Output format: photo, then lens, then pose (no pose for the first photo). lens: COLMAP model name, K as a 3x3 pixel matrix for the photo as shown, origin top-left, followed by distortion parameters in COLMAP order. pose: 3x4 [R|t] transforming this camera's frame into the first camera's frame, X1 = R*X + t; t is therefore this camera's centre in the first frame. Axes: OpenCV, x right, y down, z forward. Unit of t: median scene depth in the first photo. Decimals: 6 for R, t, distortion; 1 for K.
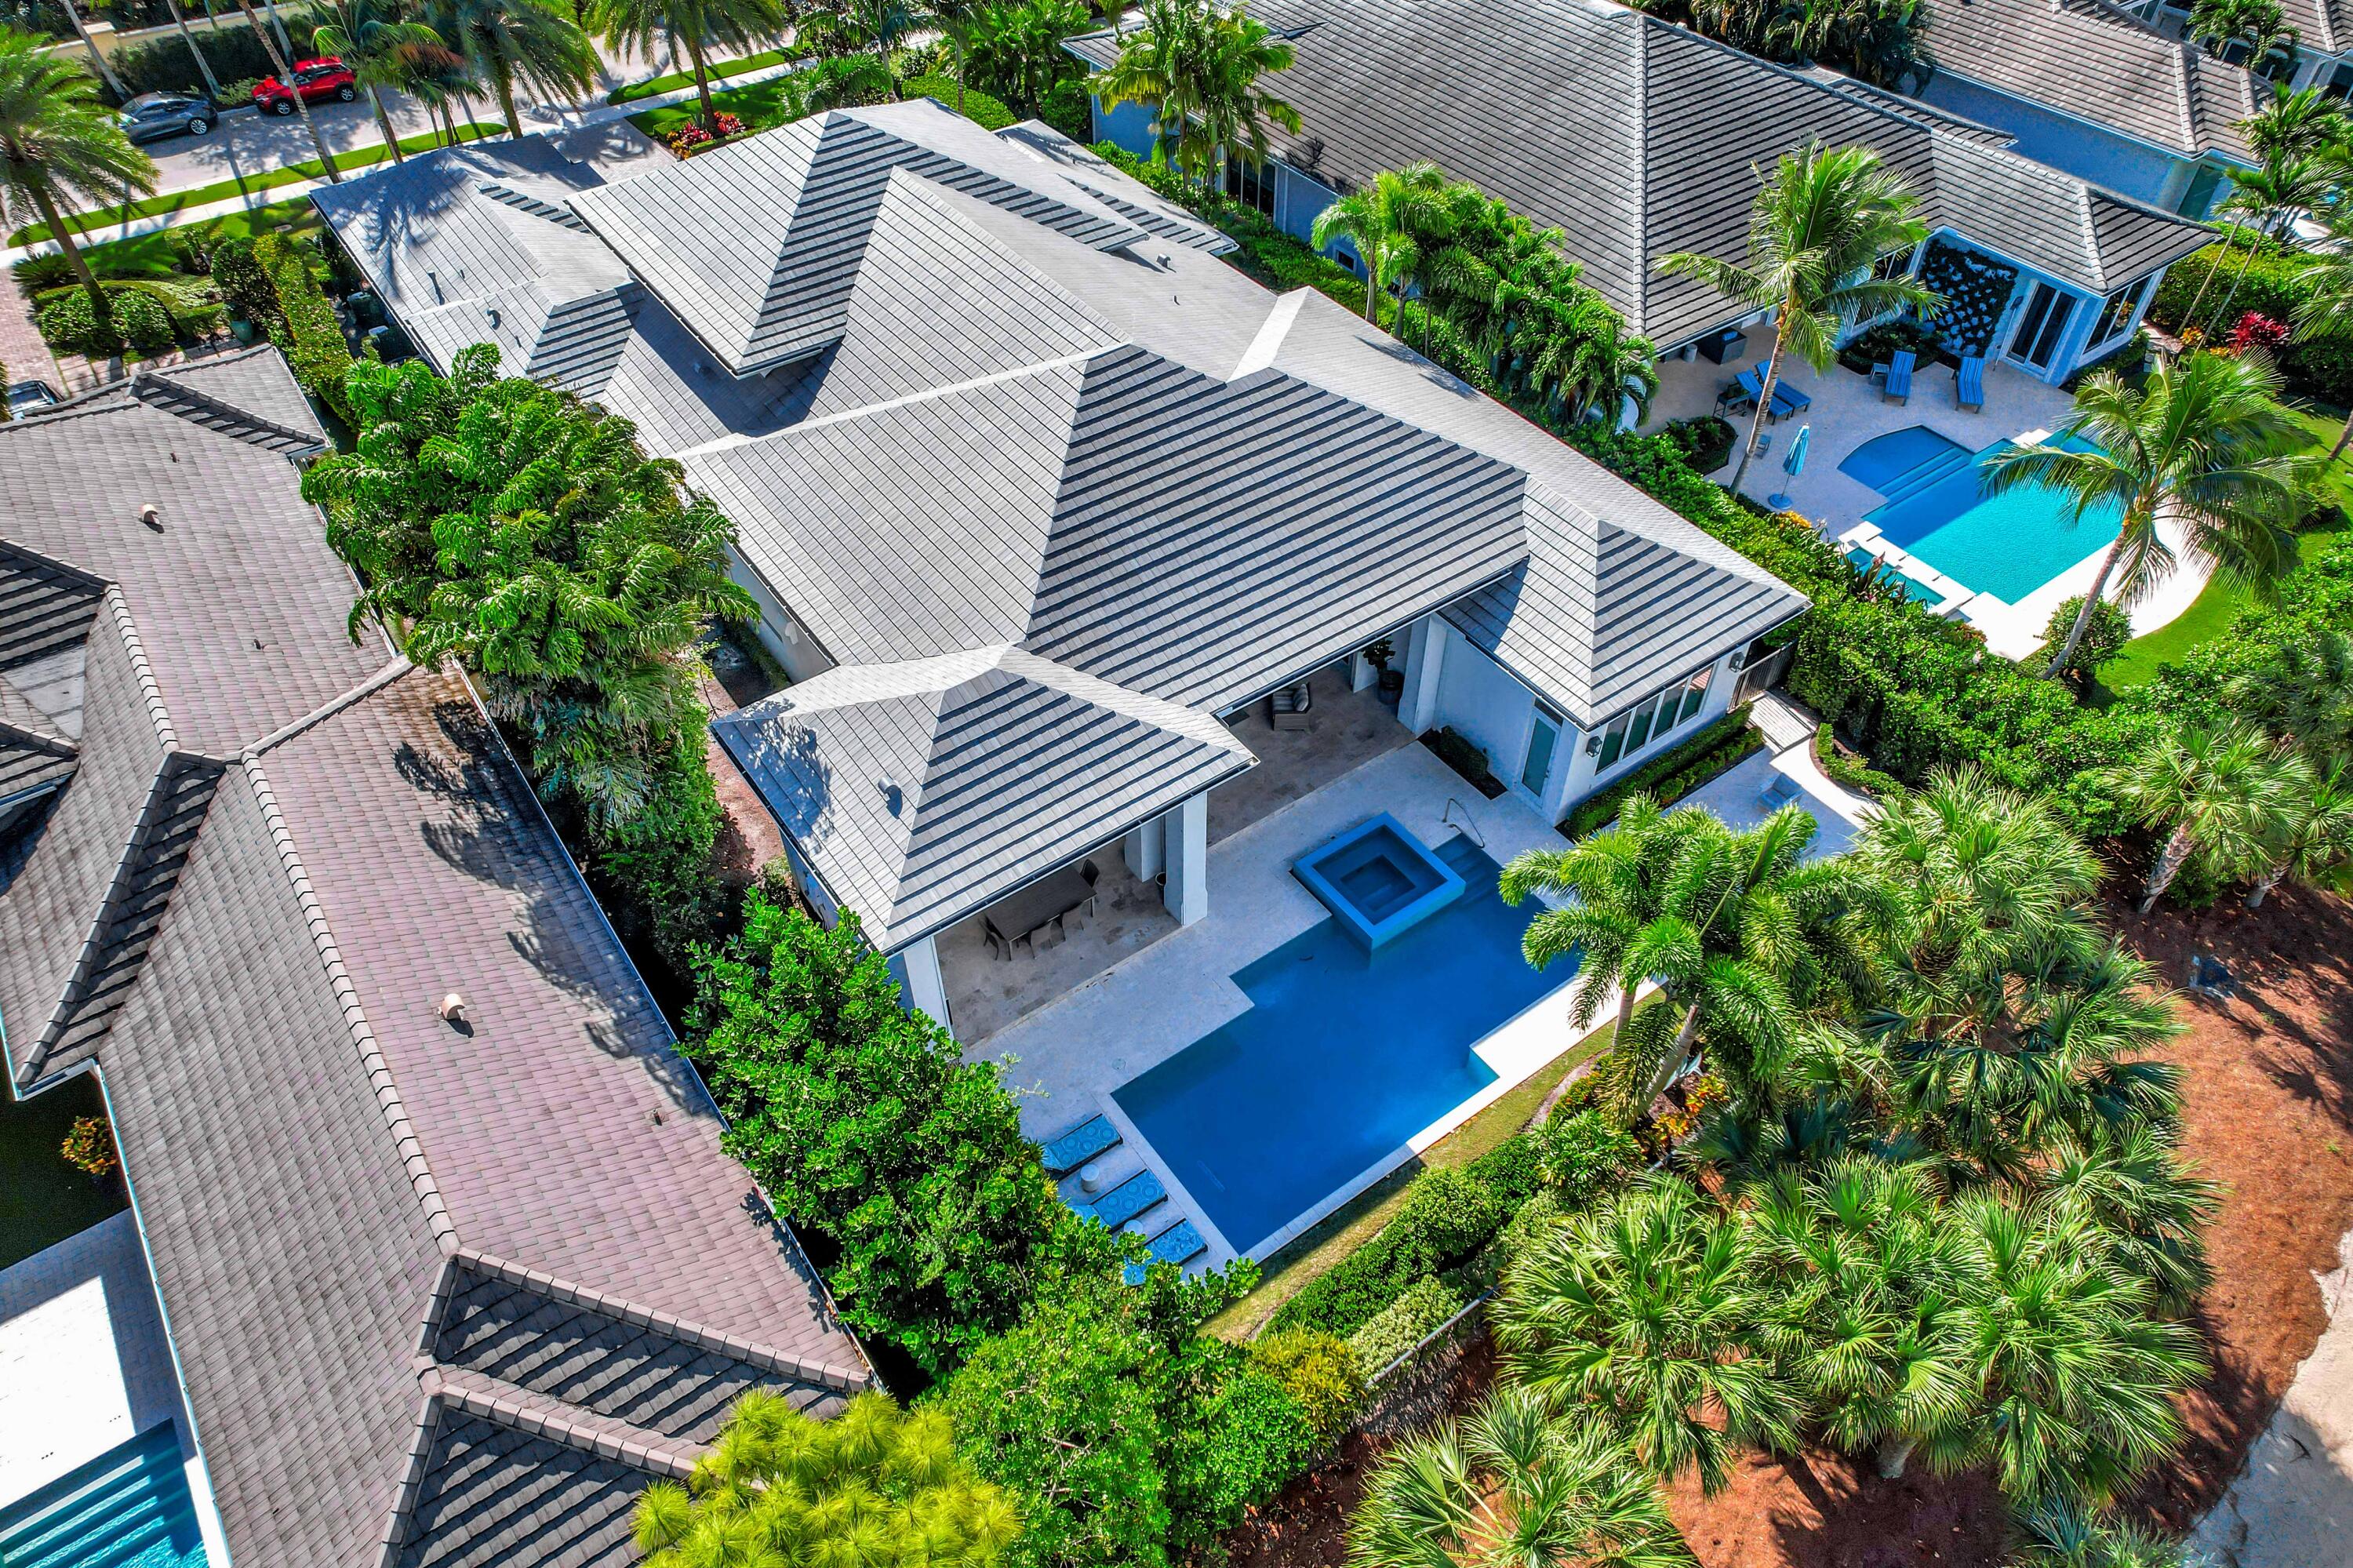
lens RADIAL K [[1539.3, 0, 1175.7], [0, 1539.3, 781.7], [0, 0, 1]] dist [-0.002109, -0.000471]
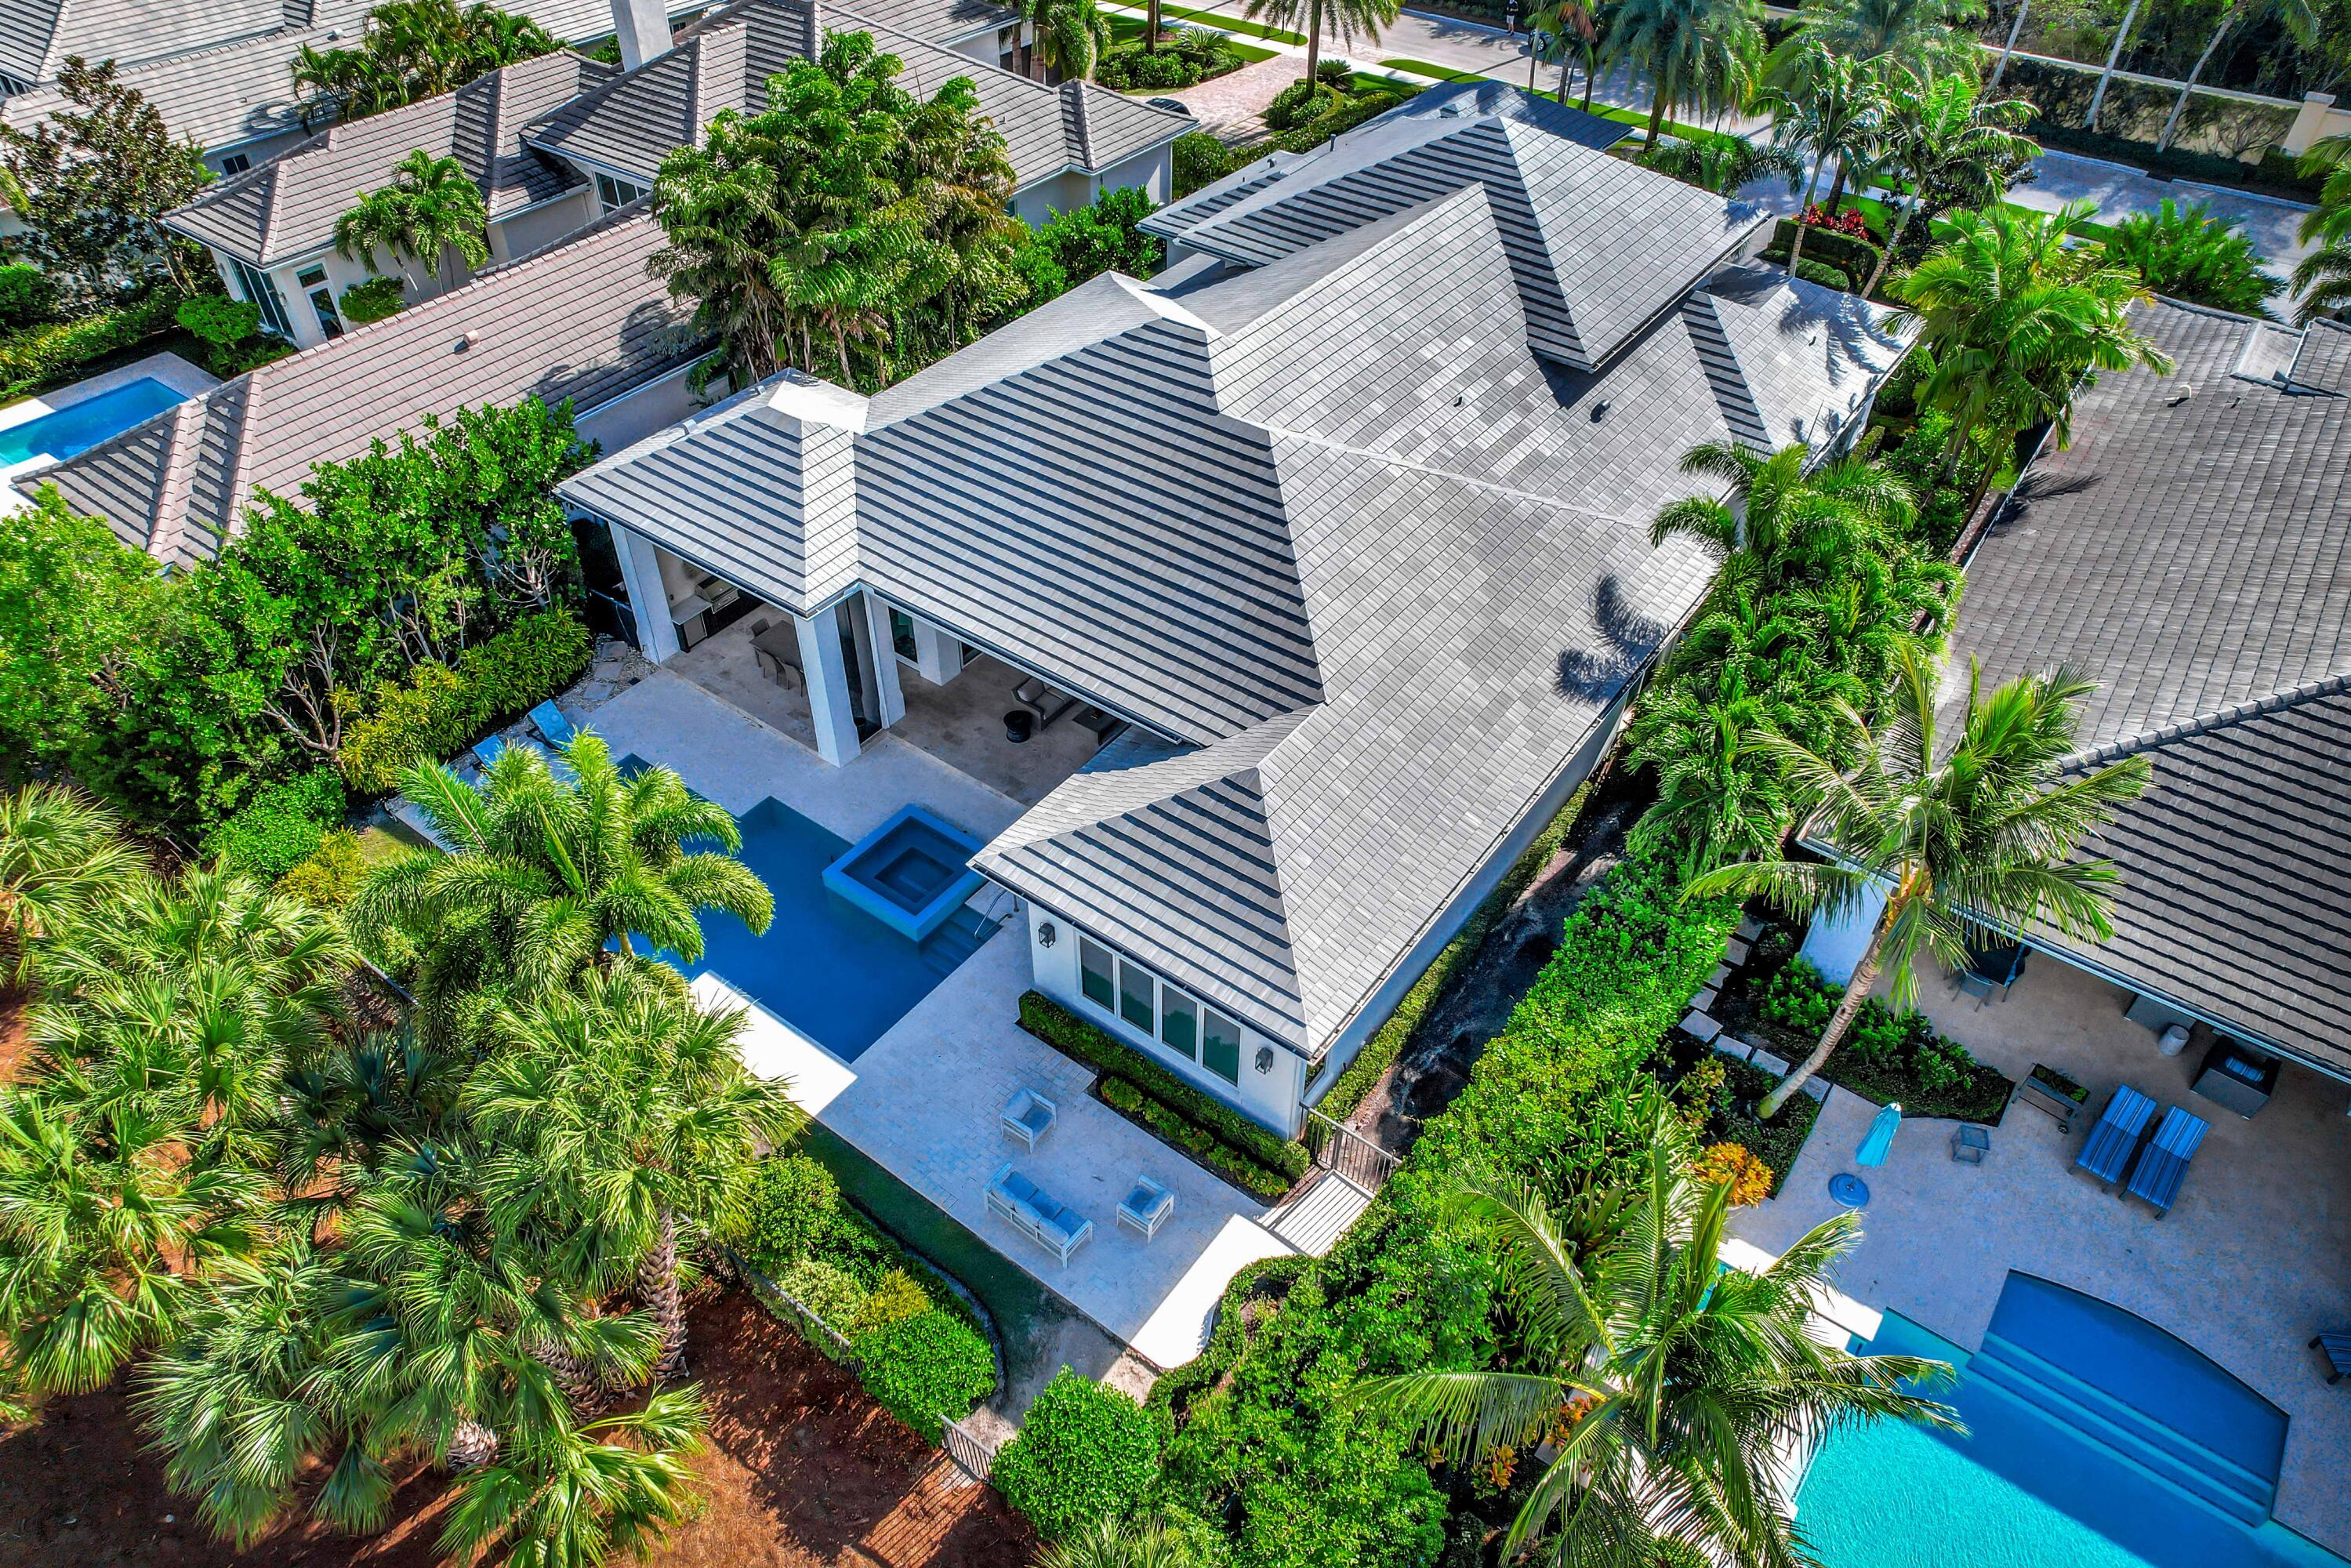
lens RADIAL K [[1538.0, 0, 1174.6], [0, 1538.0, 786.7], [0, 0, 1]] dist [-0.002109, -0.000471]
pose [[0.312763, 0.647763, -0.694682, 0.851820], [-0.685139, 0.660403, 0.307332, -0.393446], [0.657848, 0.379831, 0.650357, 0.484472]]
